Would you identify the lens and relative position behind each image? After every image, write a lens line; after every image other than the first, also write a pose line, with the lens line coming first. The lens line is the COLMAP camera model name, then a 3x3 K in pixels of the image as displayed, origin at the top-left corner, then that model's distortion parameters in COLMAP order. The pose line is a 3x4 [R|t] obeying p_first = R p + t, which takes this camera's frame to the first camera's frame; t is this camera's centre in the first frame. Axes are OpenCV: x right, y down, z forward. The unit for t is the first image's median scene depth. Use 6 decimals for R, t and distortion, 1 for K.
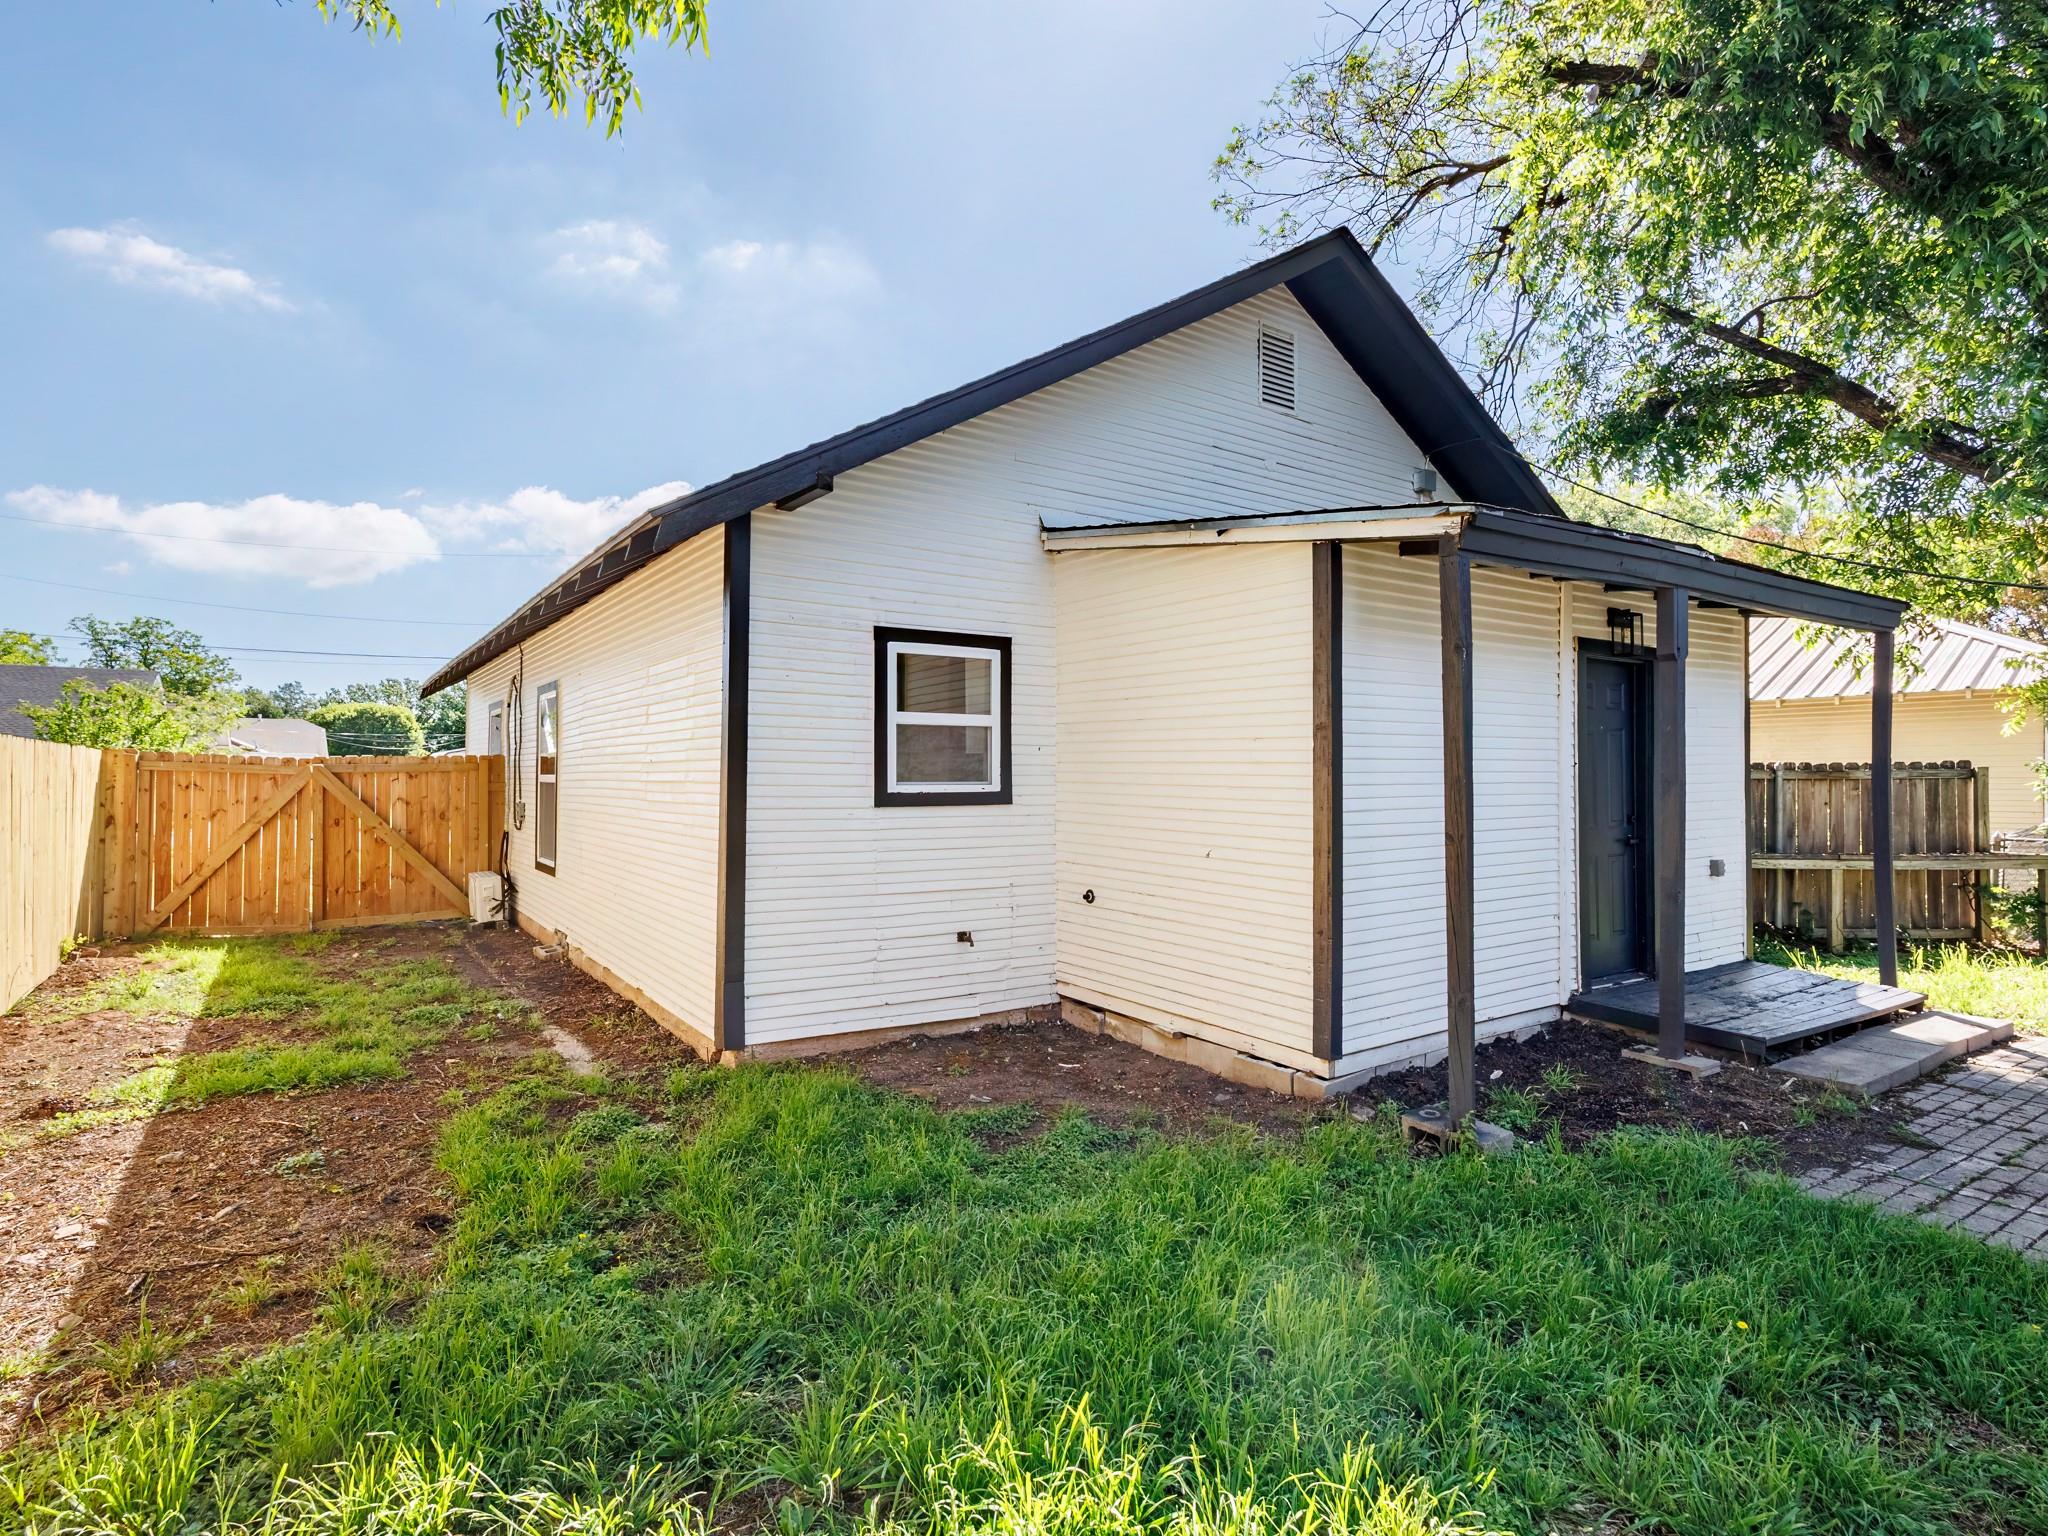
lens RADIAL K [[1057.1, 0, 1019.4], [0, 1057.1, 763.8], [0, 0, 1]] dist [0.011110, -0.000288]
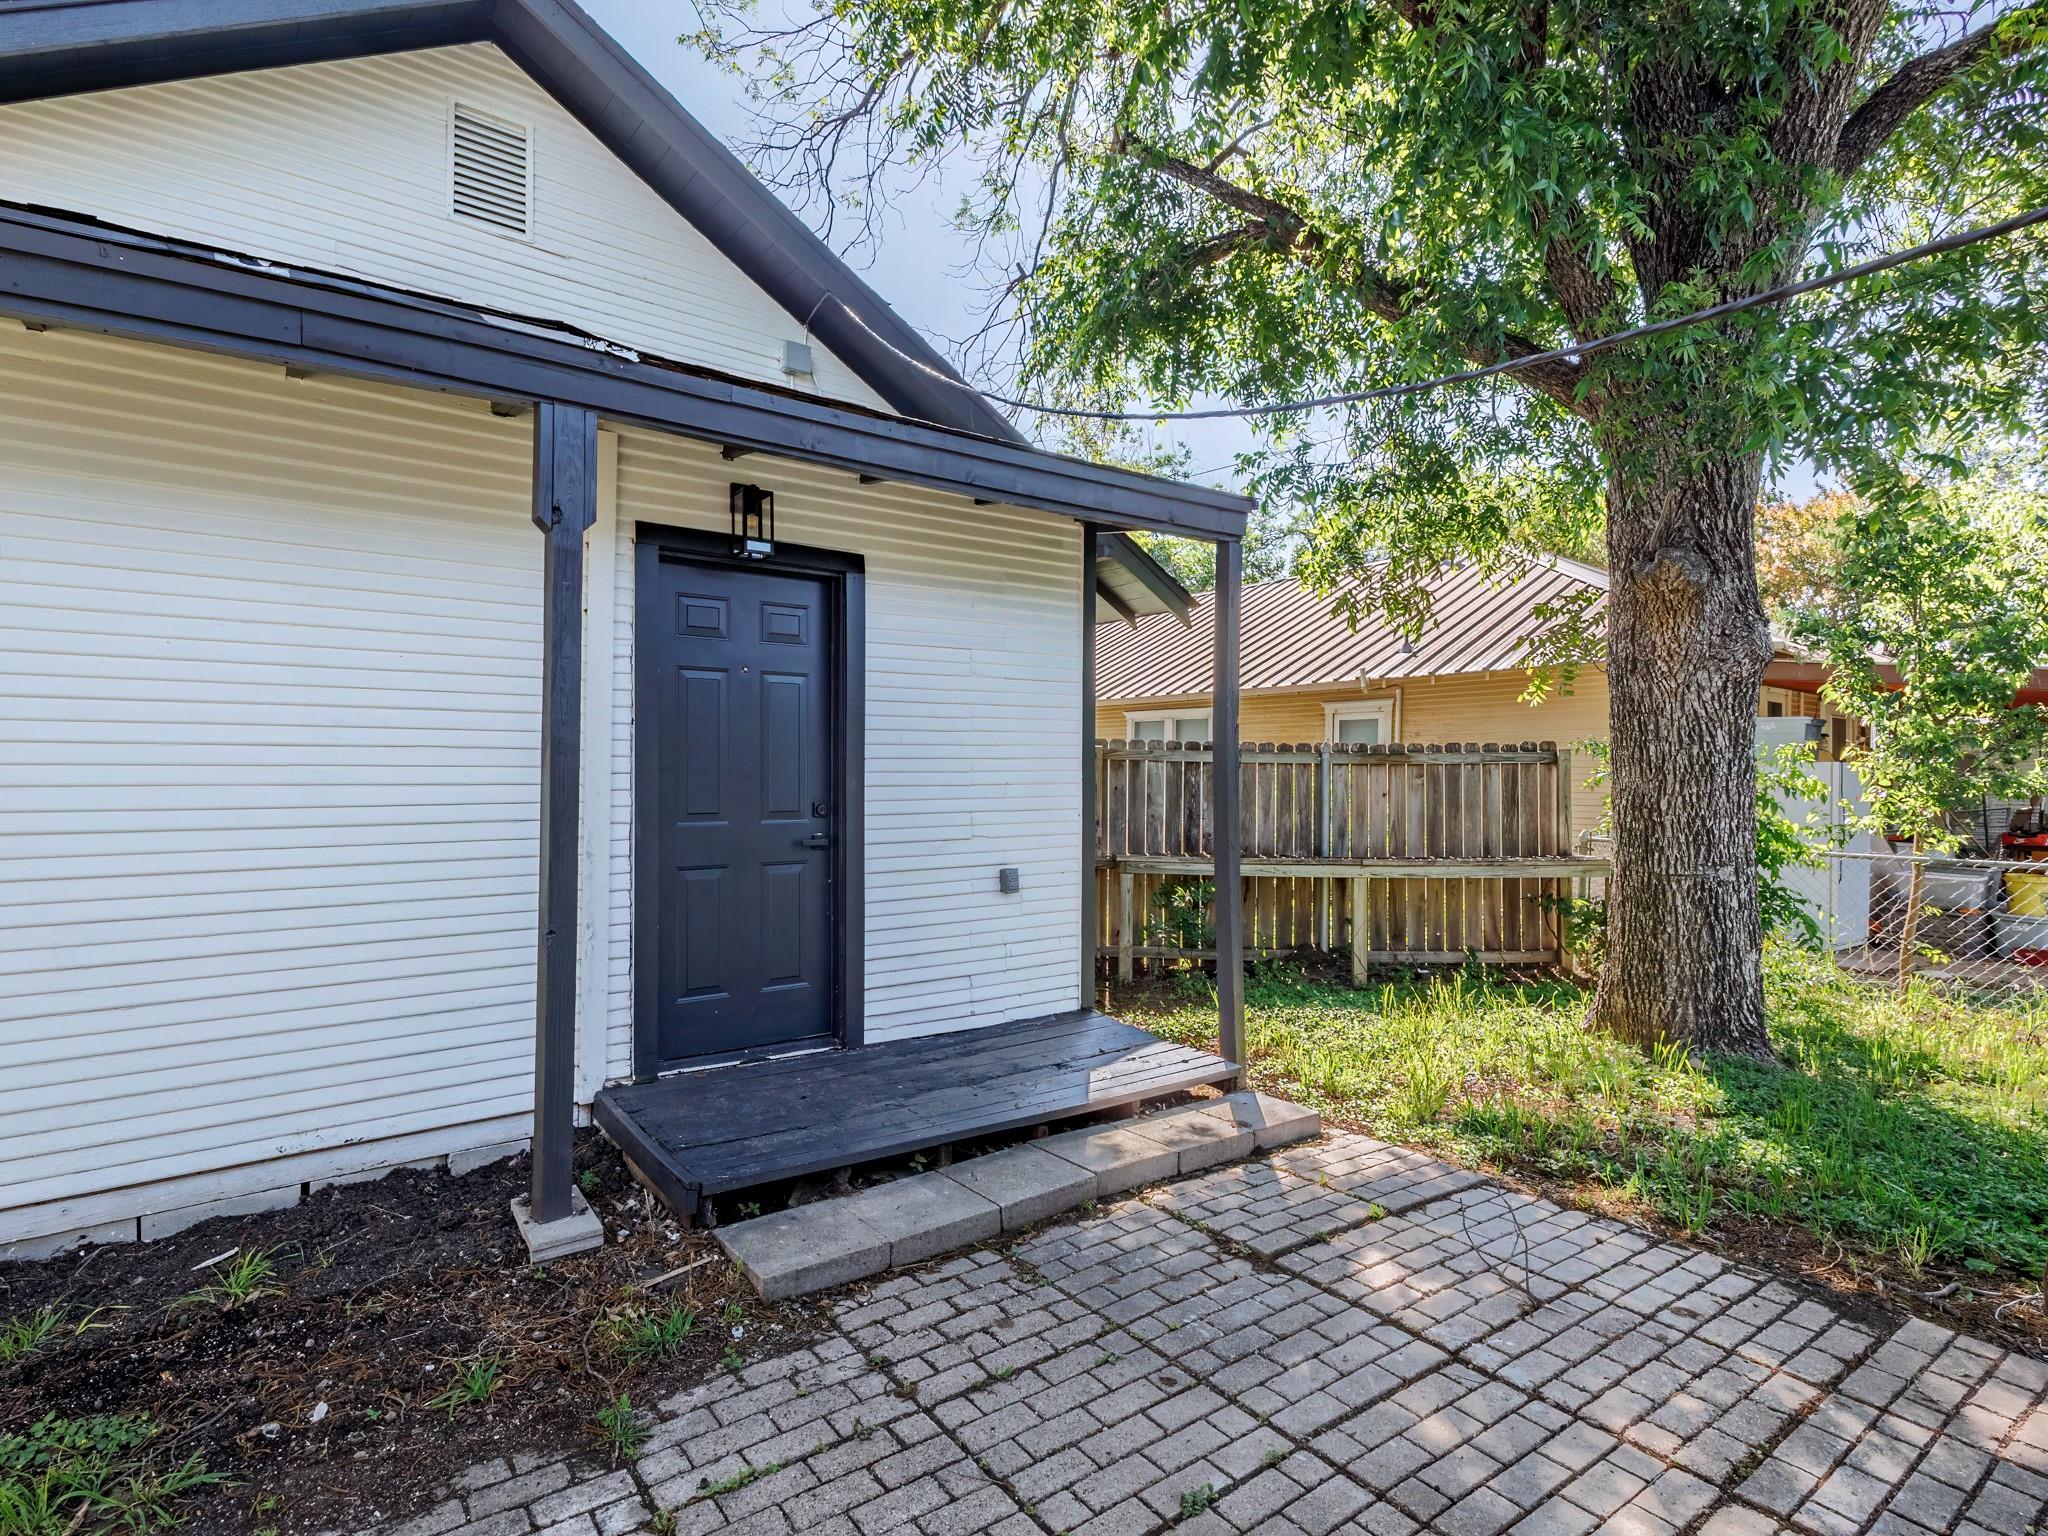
lens RADIAL K [[1057.1, 0, 1030.8], [0, 1057.1, 768.0], [0, 0, 1]] dist [0.011110, -0.000288]
pose [[0.998651, 0.003242, 0.051821, 0.456908], [-0.003420, 0.999989, 0.003334, 0.015651], [-0.051809, -0.003507, 0.998651, 0.222379]]
